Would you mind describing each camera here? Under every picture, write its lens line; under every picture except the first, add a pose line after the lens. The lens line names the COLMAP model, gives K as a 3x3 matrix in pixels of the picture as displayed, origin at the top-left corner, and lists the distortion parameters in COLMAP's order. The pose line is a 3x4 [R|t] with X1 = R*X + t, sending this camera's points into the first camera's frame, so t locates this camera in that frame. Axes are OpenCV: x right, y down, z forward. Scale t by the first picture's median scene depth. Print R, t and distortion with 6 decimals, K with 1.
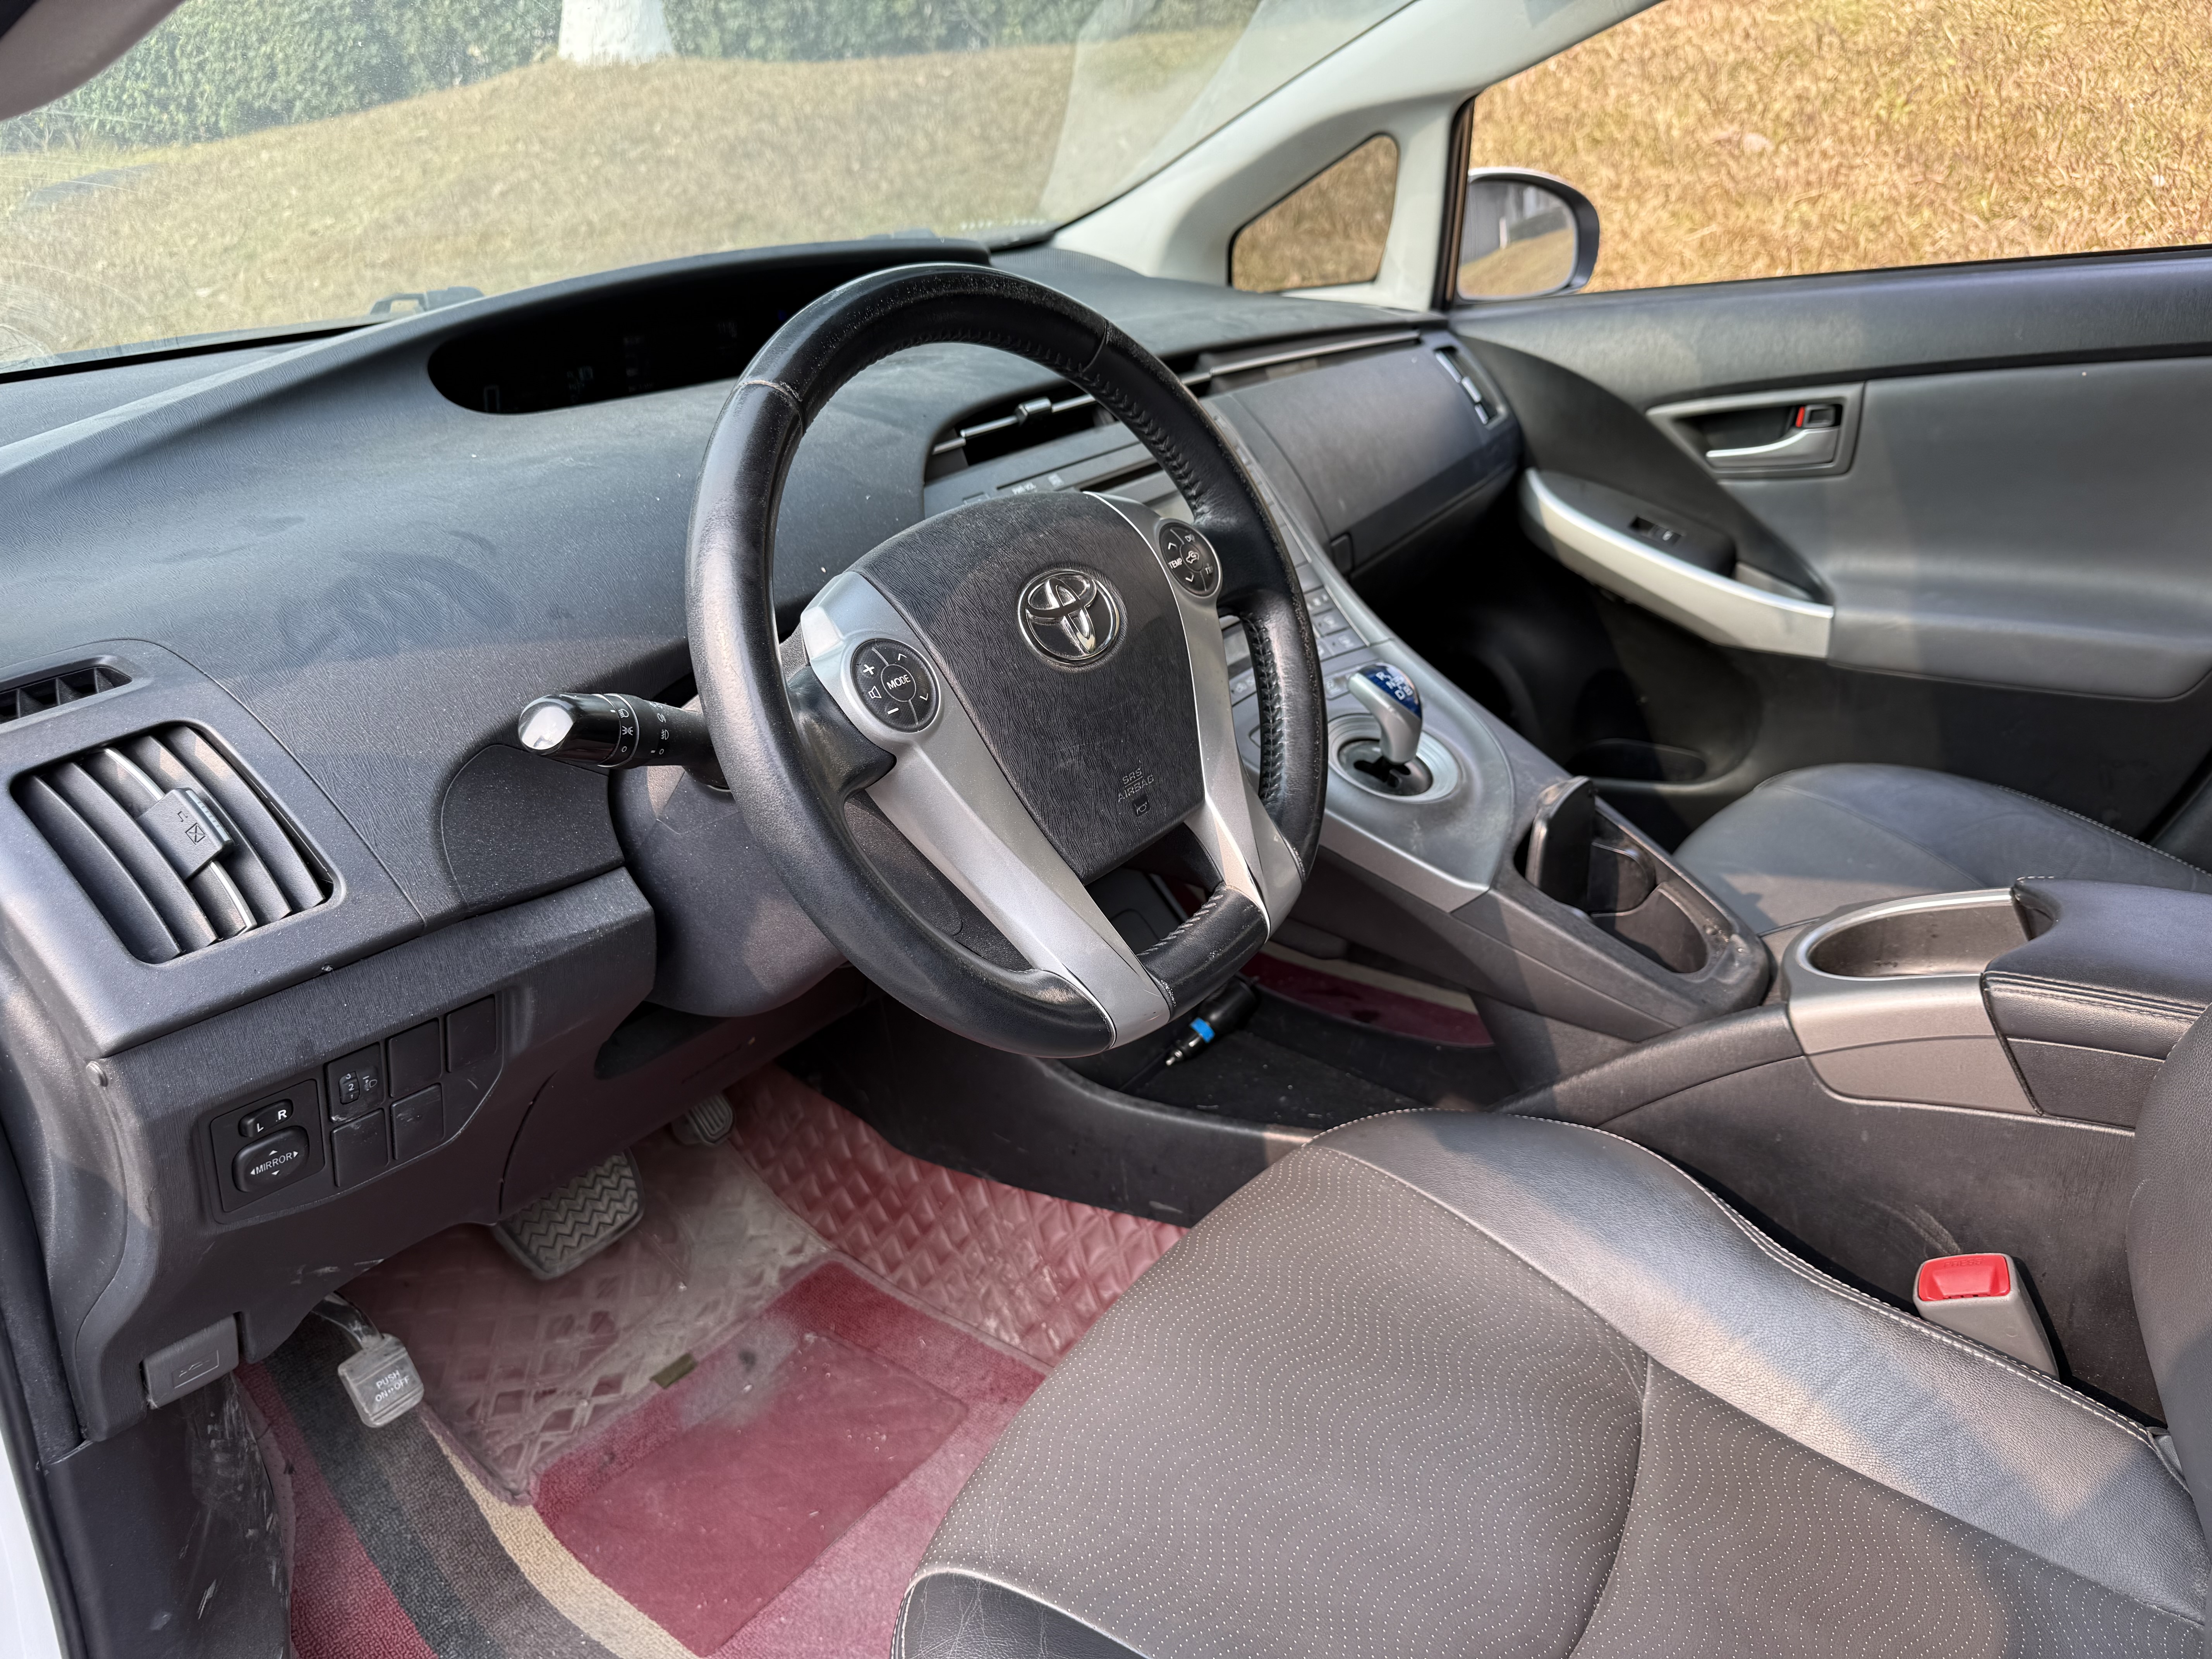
lens RADIAL K [[1591.5, 0, 1102.3], [0, 1591.5, 816.3], [0, 0, 1]] dist [0.025701, -0.039689]
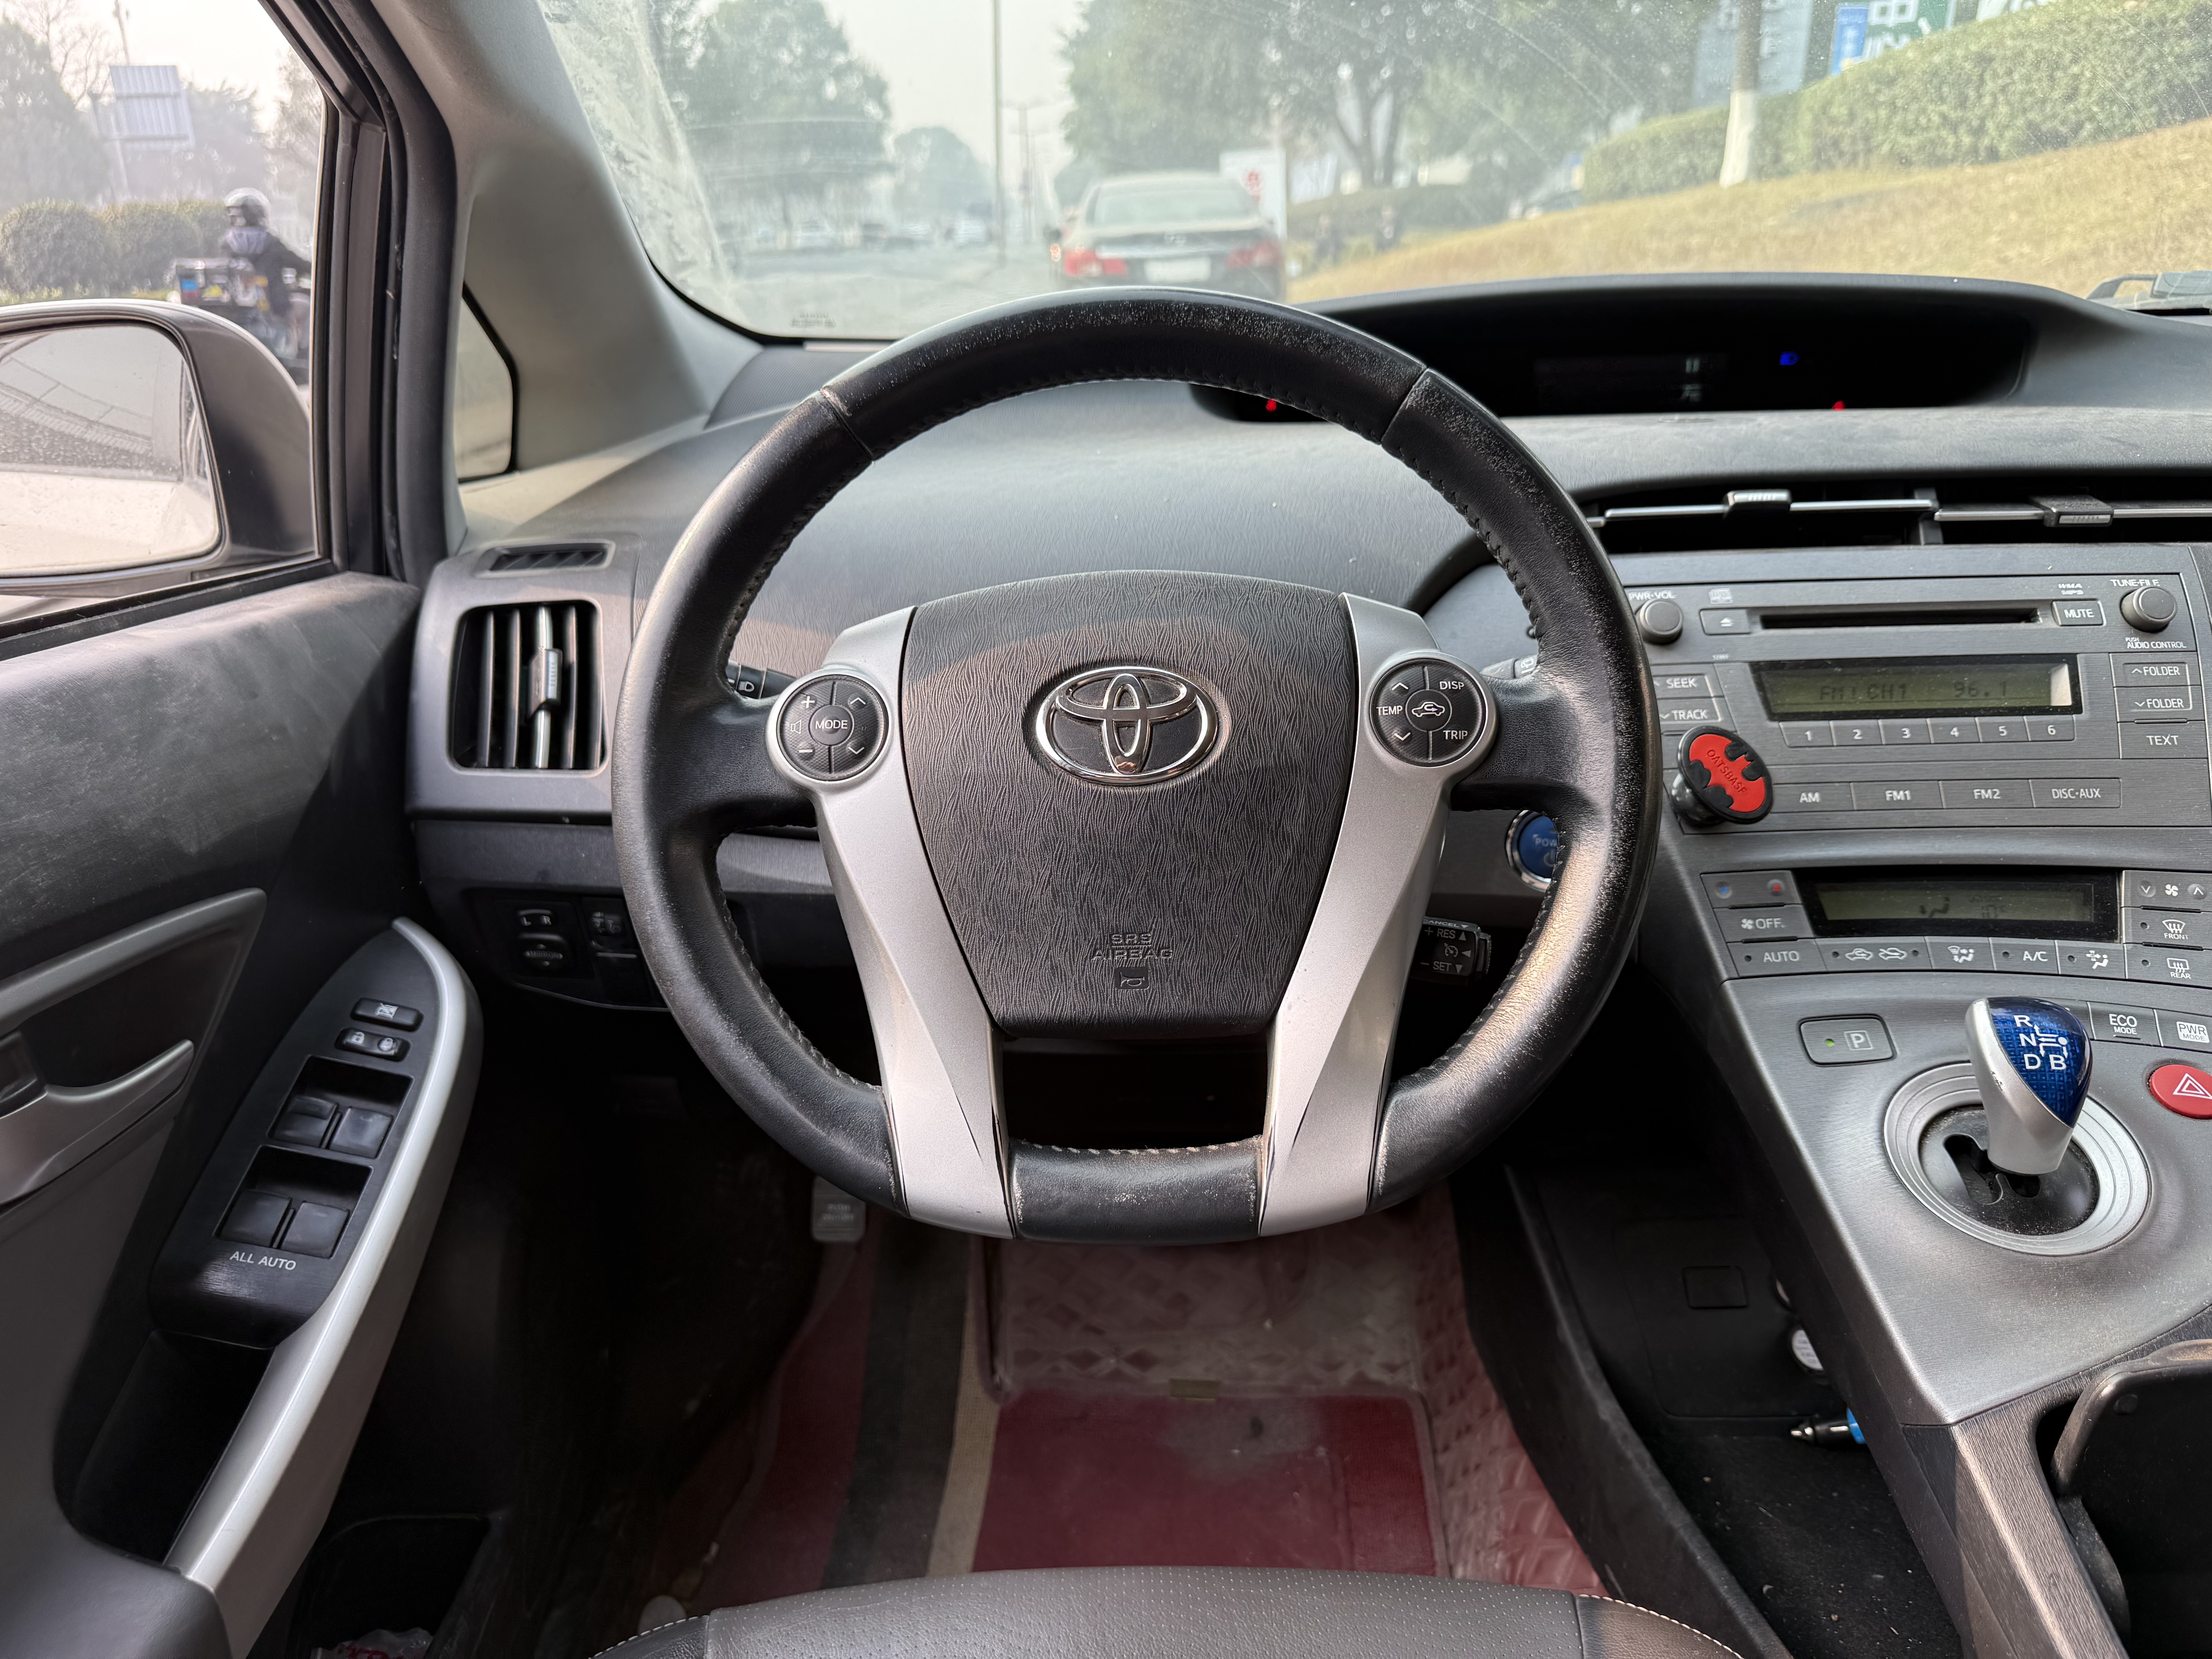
lens RADIAL K [[1591.5, 0, 1102.3], [0, 1591.5, 816.3], [0, 0, 1]] dist [0.025701, -0.039689]
pose [[0.547719, 0.316220, -0.774602, 0.287083], [-0.326190, 0.933272, 0.150346, -0.092138], [0.770457, 0.170320, 0.614318, 0.235219]]
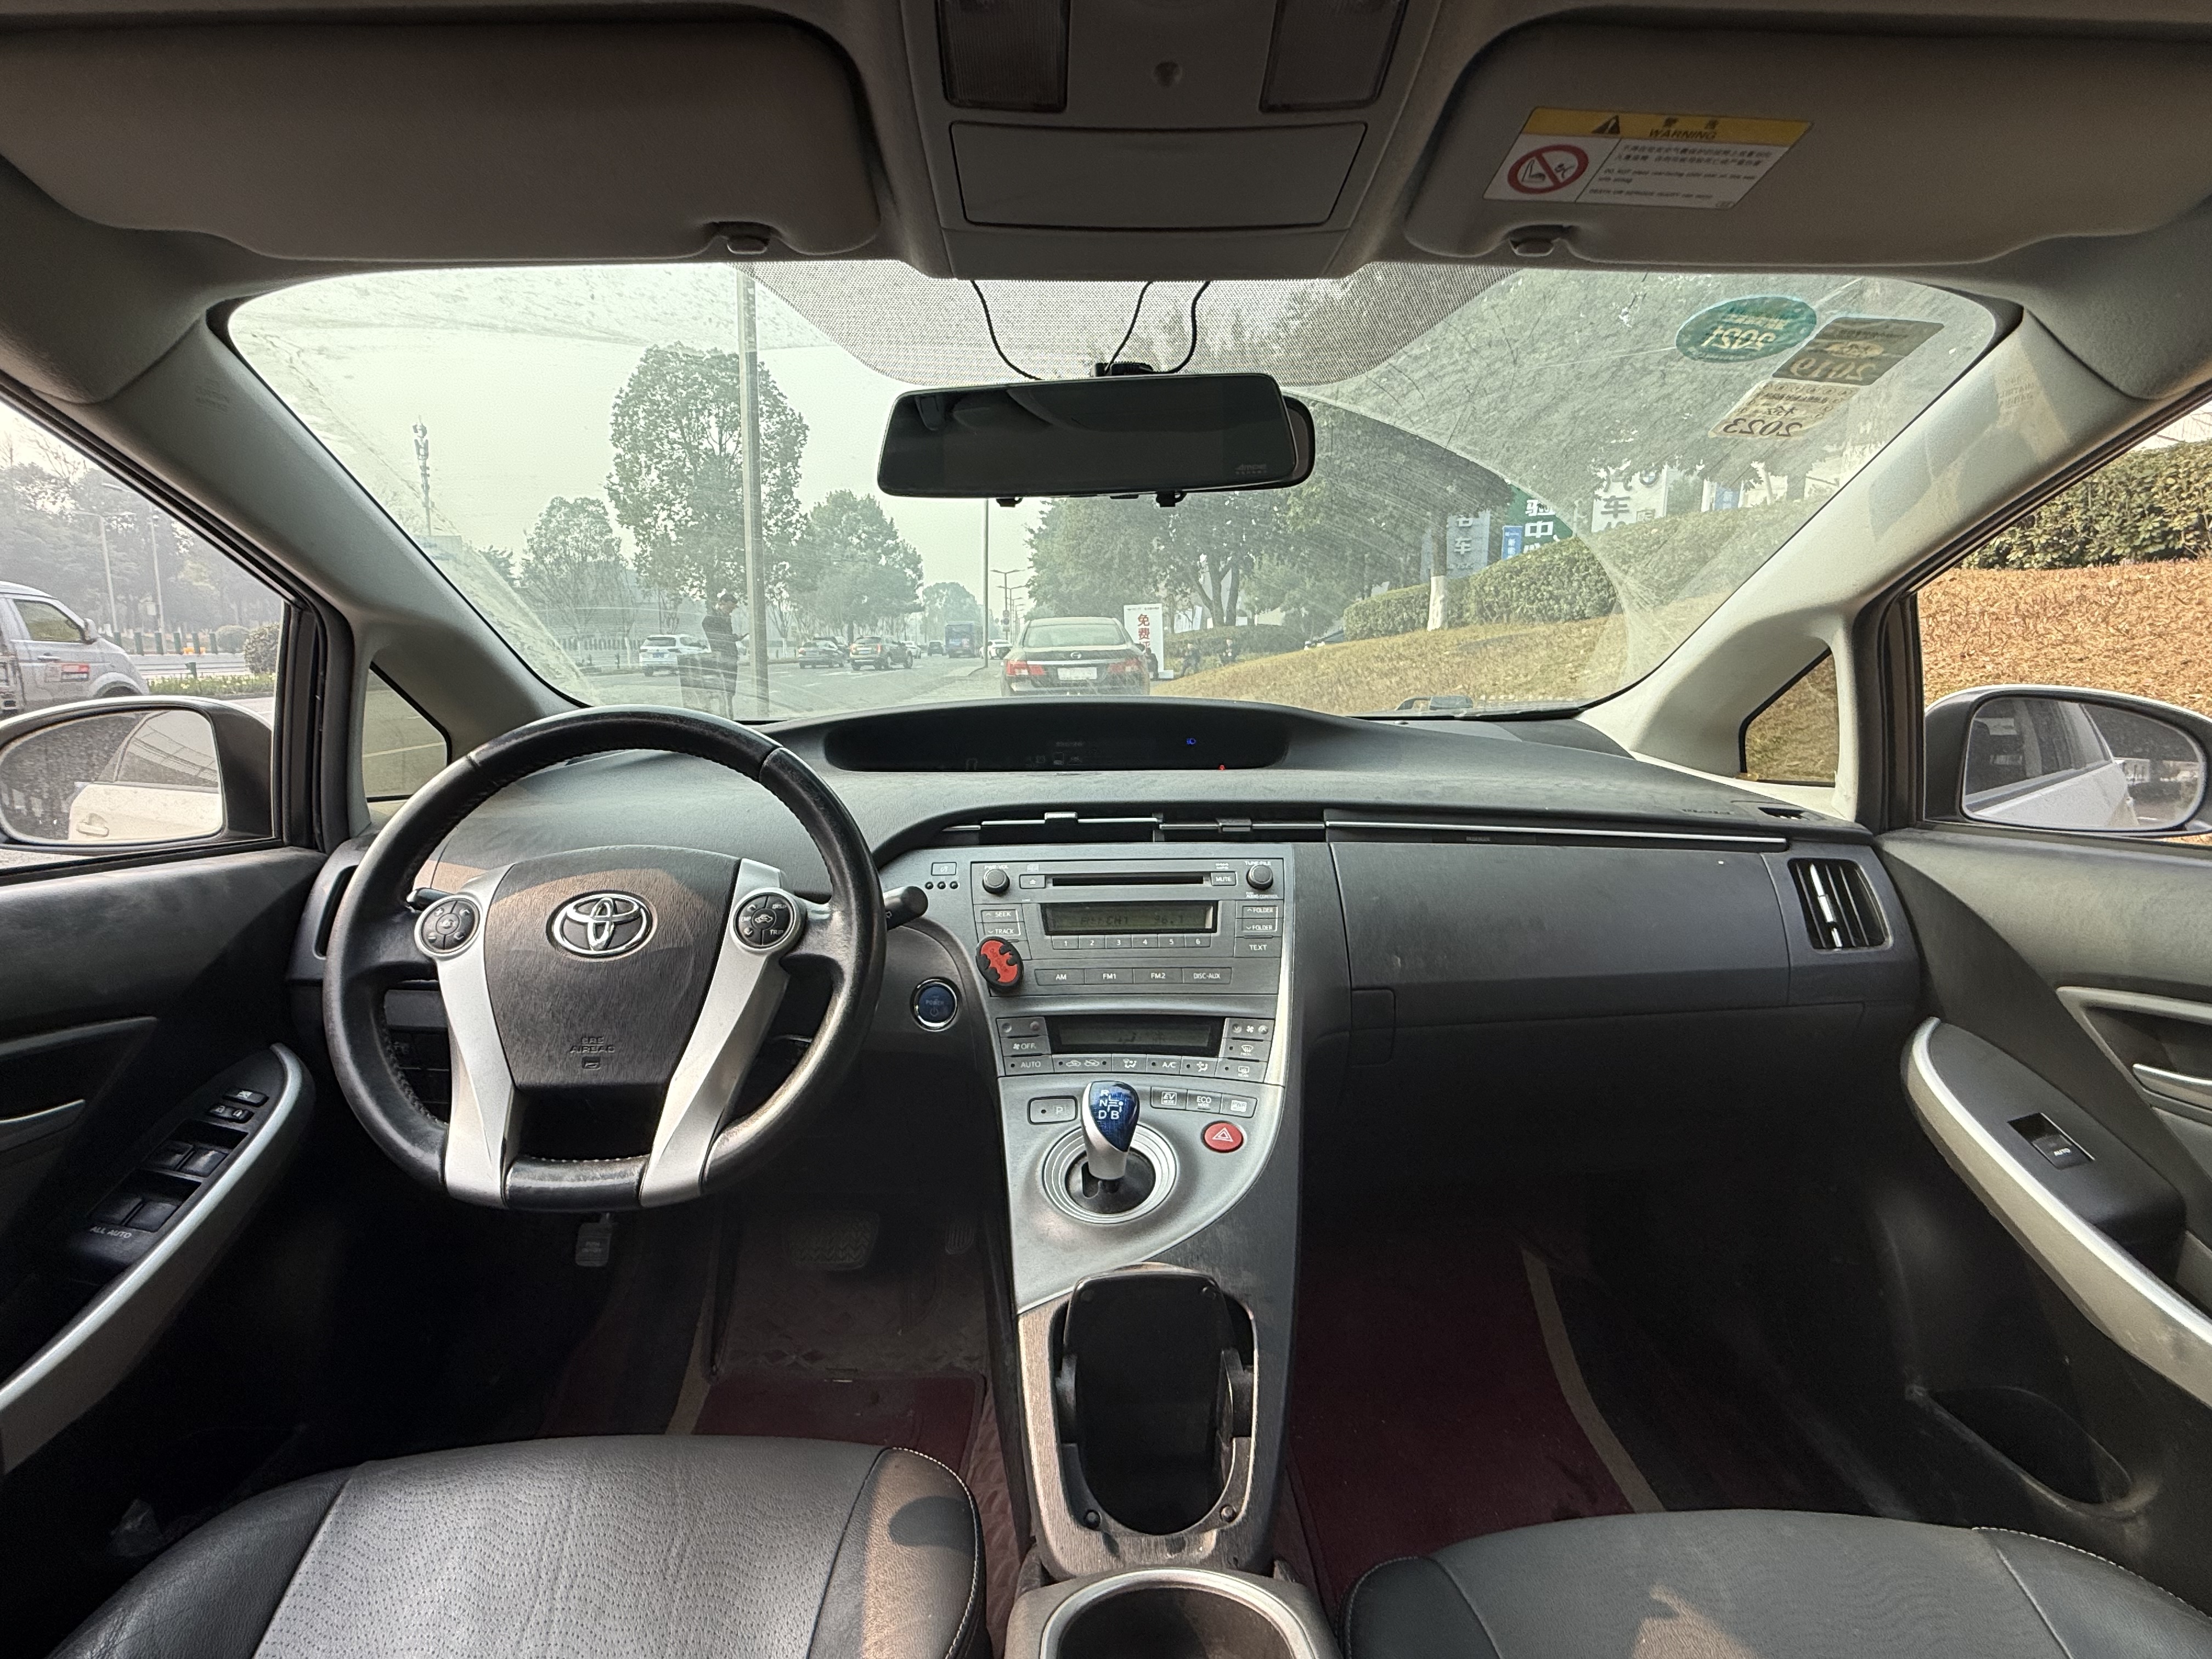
lens RADIAL K [[1083.1, 0, 1101.8], [0, 1083.1, 822.8], [0, 0, 1]] dist [-0.002243, -0.000329]
pose [[0.573209, 0.170269, -0.801524, 0.503291], [-0.337598, 0.940368, -0.041668, -0.156923], [0.746632, 0.294477, 0.596510, 0.332001]]
